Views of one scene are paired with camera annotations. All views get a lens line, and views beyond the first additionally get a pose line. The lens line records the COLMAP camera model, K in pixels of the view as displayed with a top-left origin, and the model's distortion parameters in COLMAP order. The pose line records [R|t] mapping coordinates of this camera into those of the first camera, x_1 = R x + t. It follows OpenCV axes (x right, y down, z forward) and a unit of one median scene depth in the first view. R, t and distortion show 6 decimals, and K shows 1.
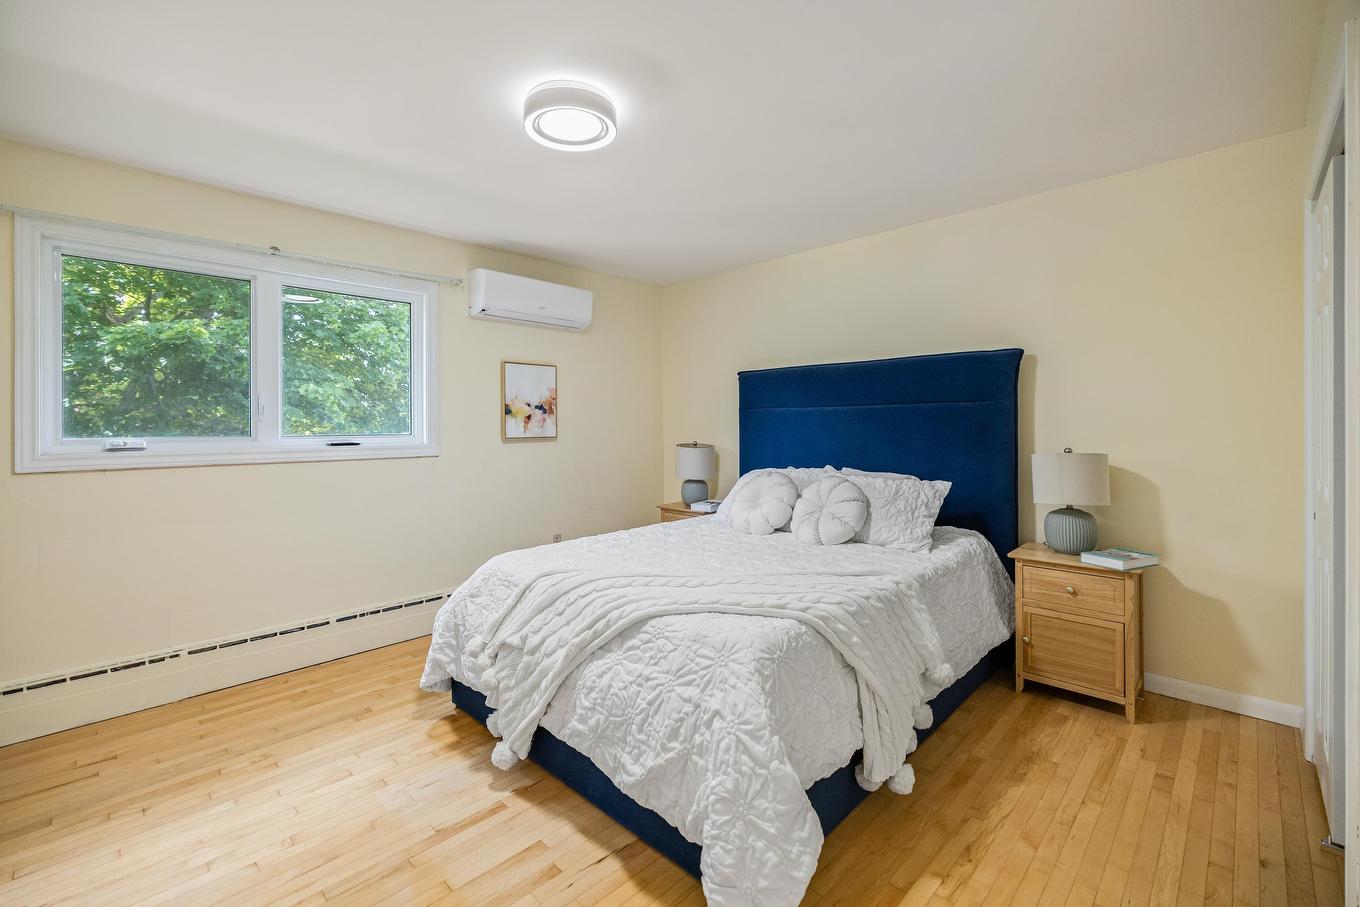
lens RADIAL K [[573.0, 0, 679.1], [0, 573.0, 438.9], [0, 0, 1]] dist [0.001962, 0.000203]
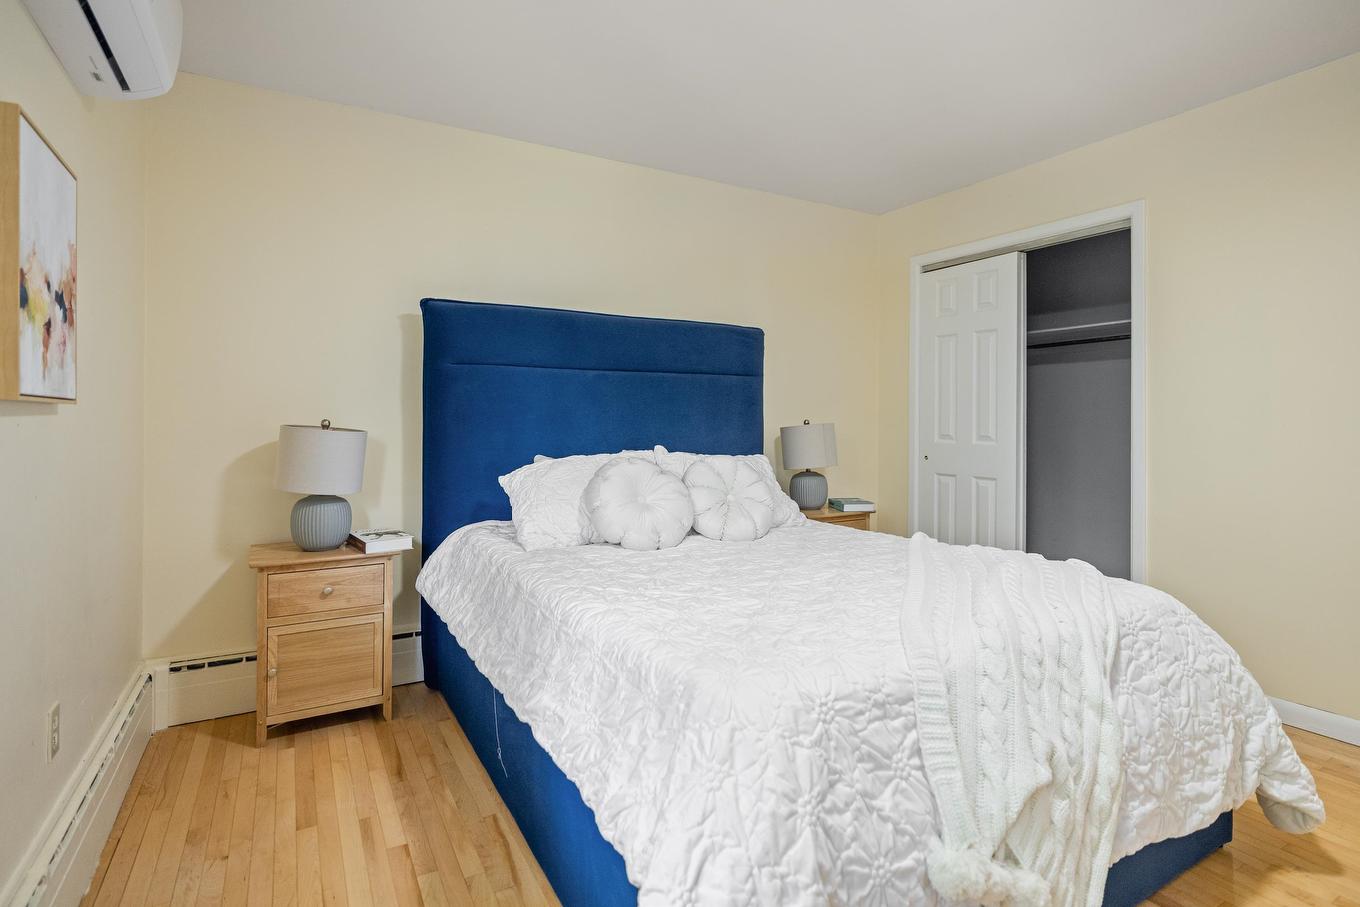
lens RADIAL K [[667.1, 0, 675.6], [0, 667.1, 425.3], [0, 0, 1]] dist [0.001275, 0.000227]
pose [[0.280052, 0.001070, 0.959984, -0.605375], [0.016005, 0.999855, -0.005784, 0.023634], [-0.959851, 0.016984, 0.279995, 0.723778]]
